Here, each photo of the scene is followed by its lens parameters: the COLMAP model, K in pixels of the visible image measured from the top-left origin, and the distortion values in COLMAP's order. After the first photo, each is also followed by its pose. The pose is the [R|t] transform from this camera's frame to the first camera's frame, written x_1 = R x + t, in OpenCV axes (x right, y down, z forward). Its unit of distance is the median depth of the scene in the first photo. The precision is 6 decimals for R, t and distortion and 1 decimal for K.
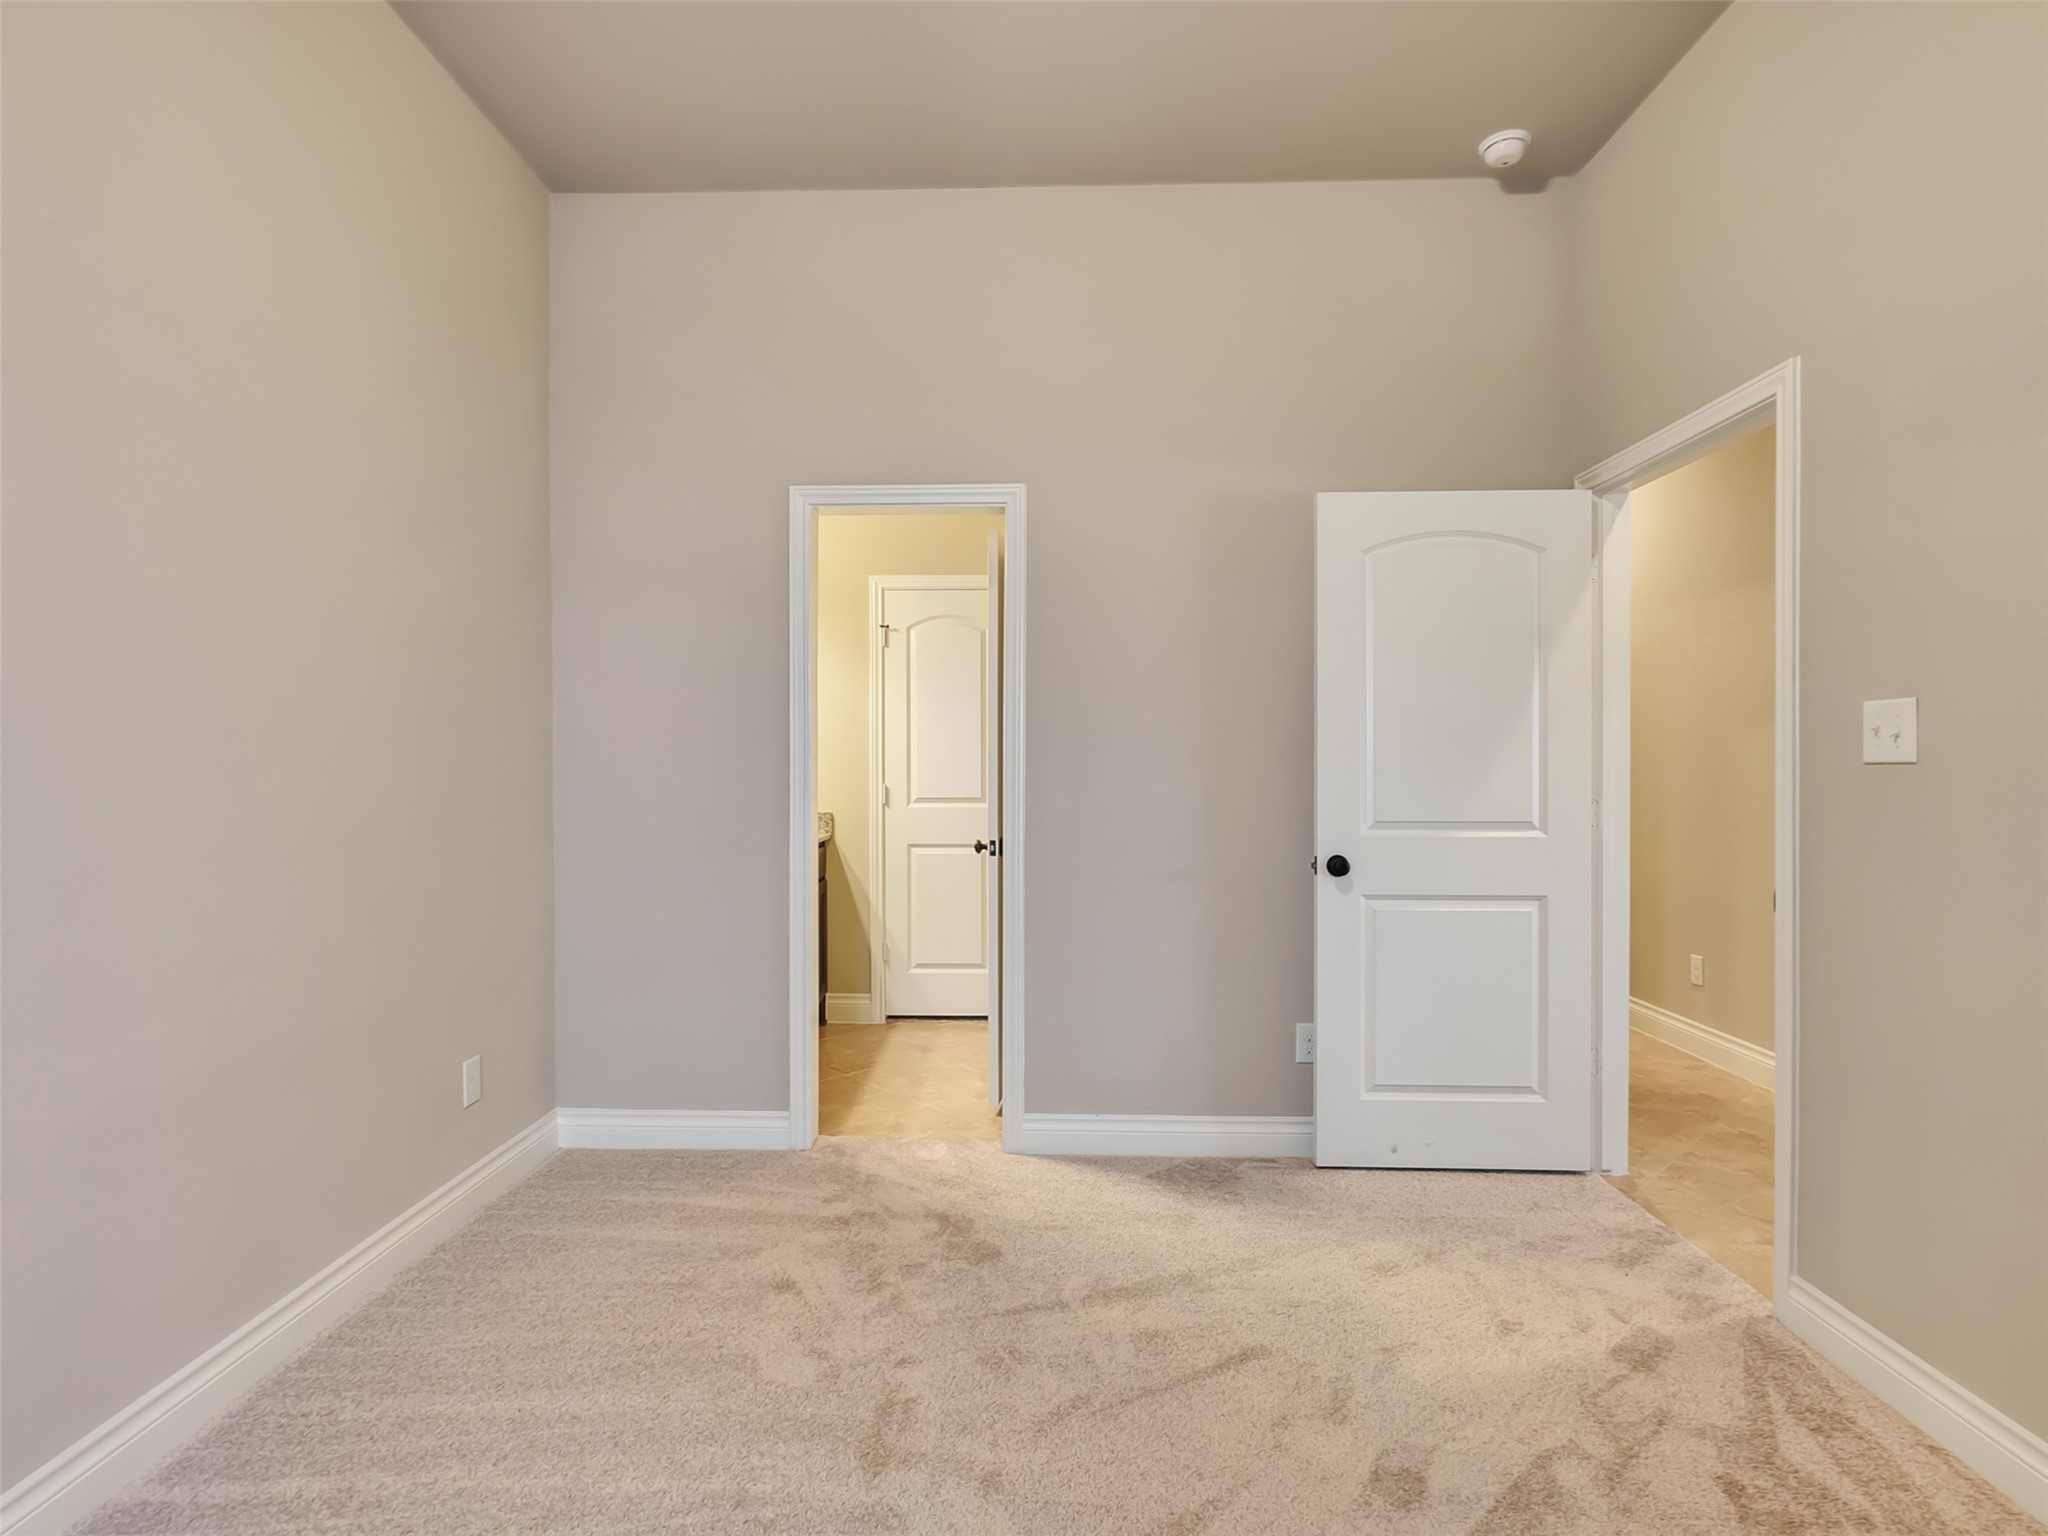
lens RADIAL K [[994.9, 0, 1020.1], [0, 994.9, 770.8], [0, 0, 1]] dist [-0.005761, -0.001842]
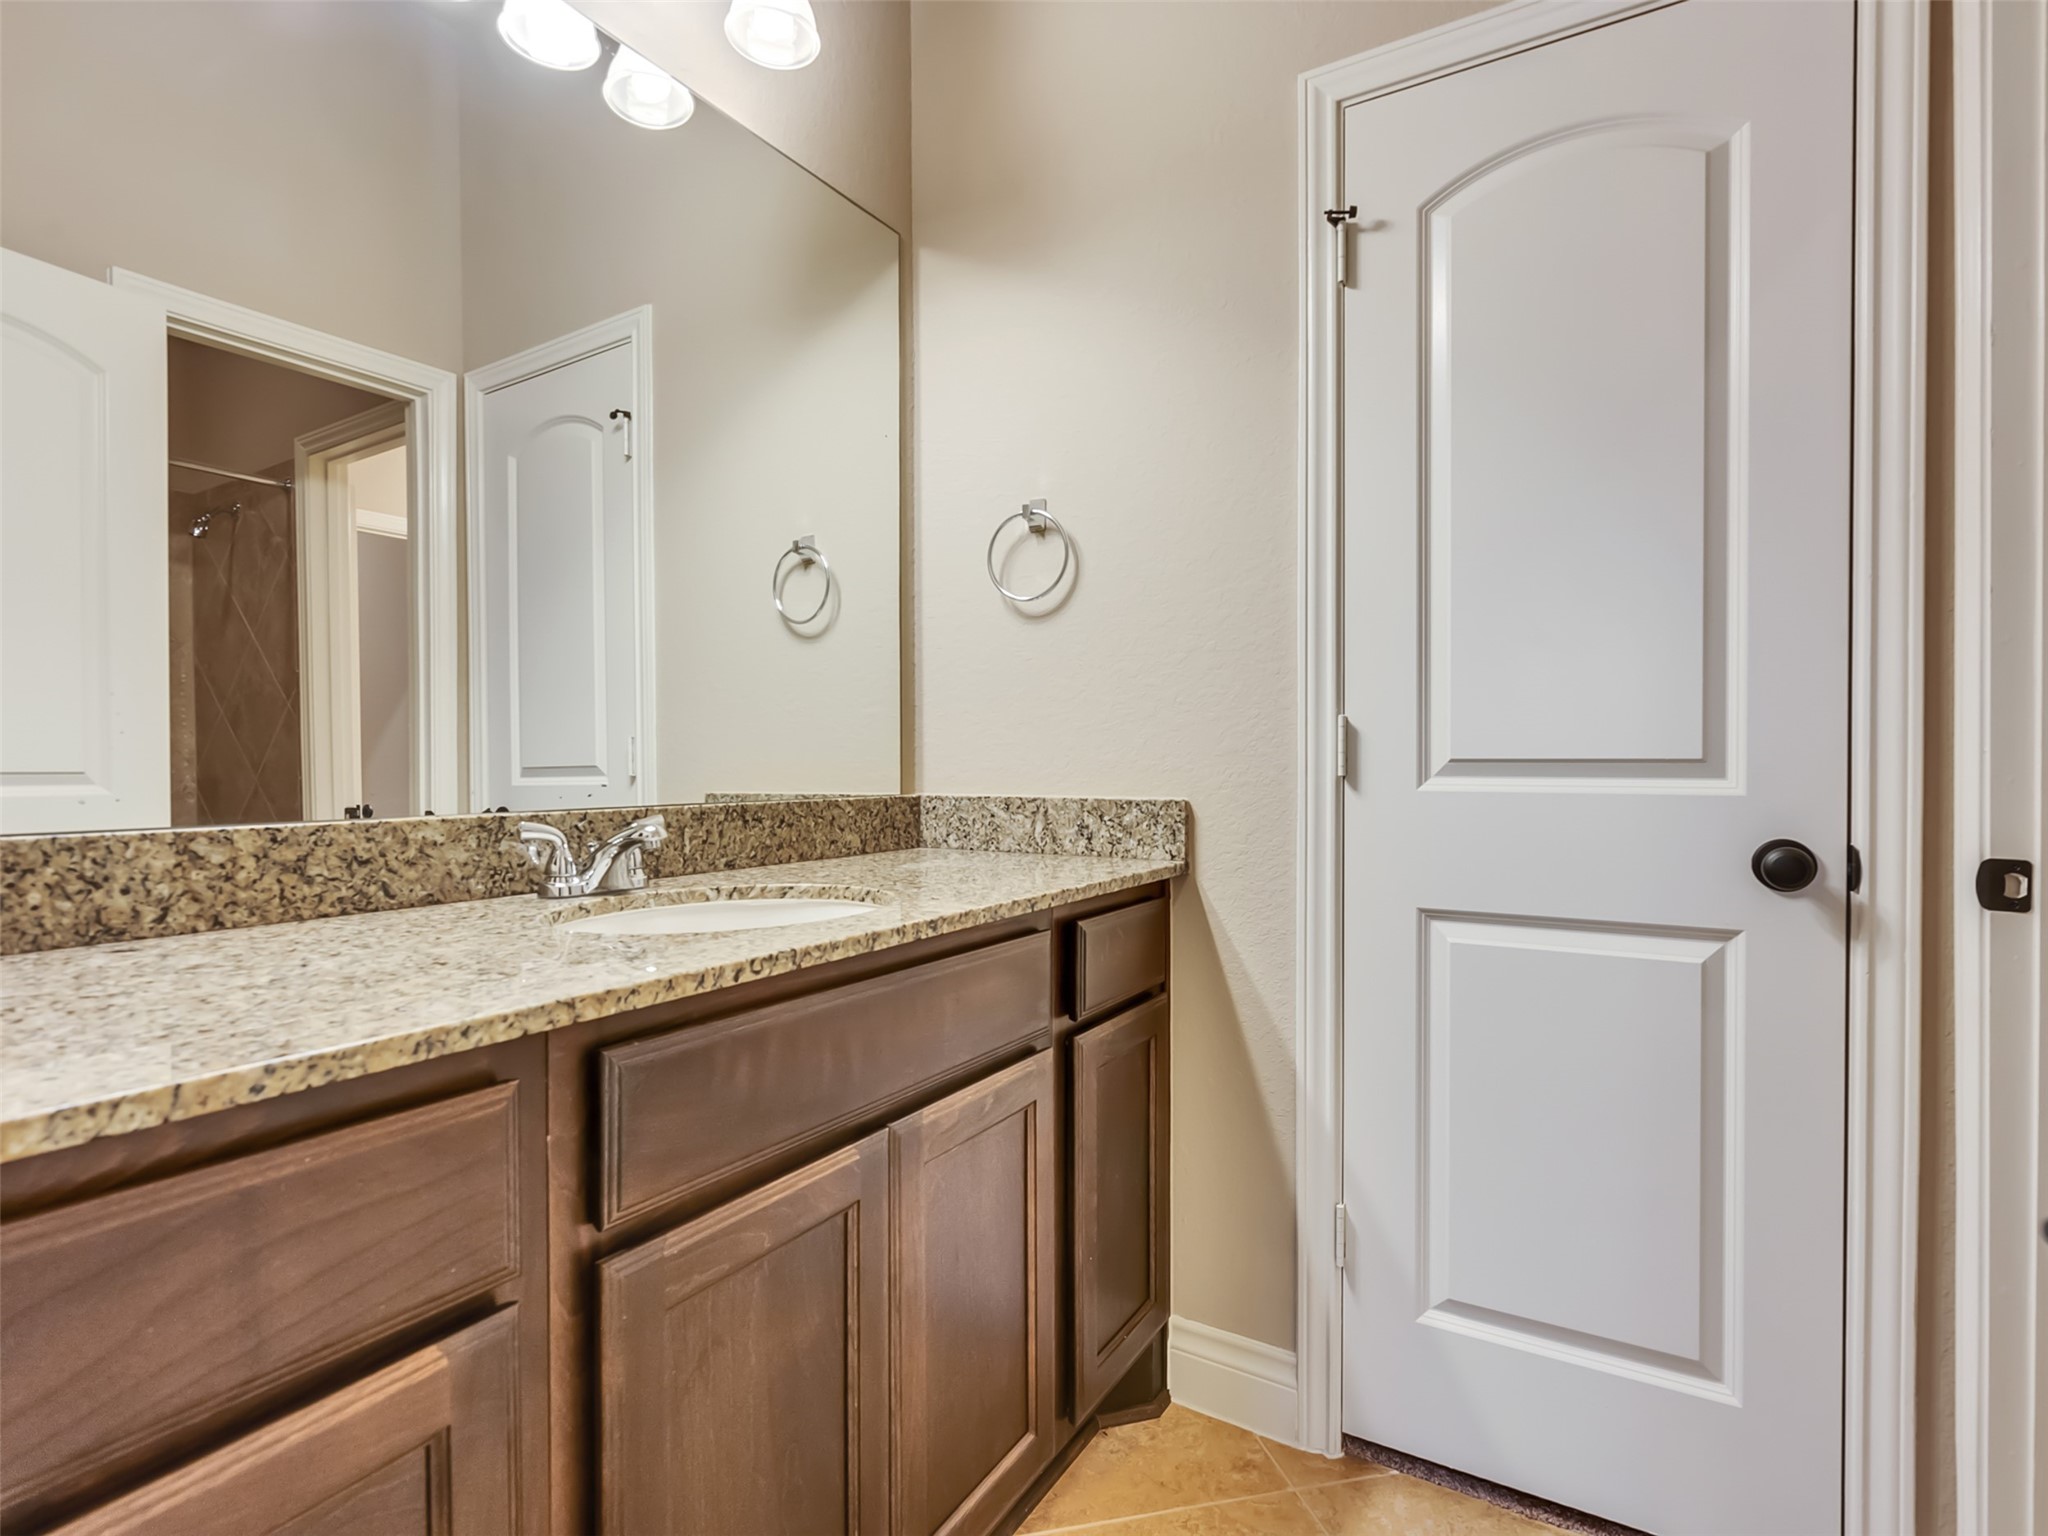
lens RADIAL K [[994.9, 0, 1022.9], [0, 994.9, 767.8], [0, 0, 1]] dist [-0.005761, -0.001842]
pose [[0.876301, 0.006748, -0.481717, -0.072073], [-0.003013, 0.999959, 0.008525, 0.027778], [0.481754, -0.006019, 0.876286, 0.669196]]
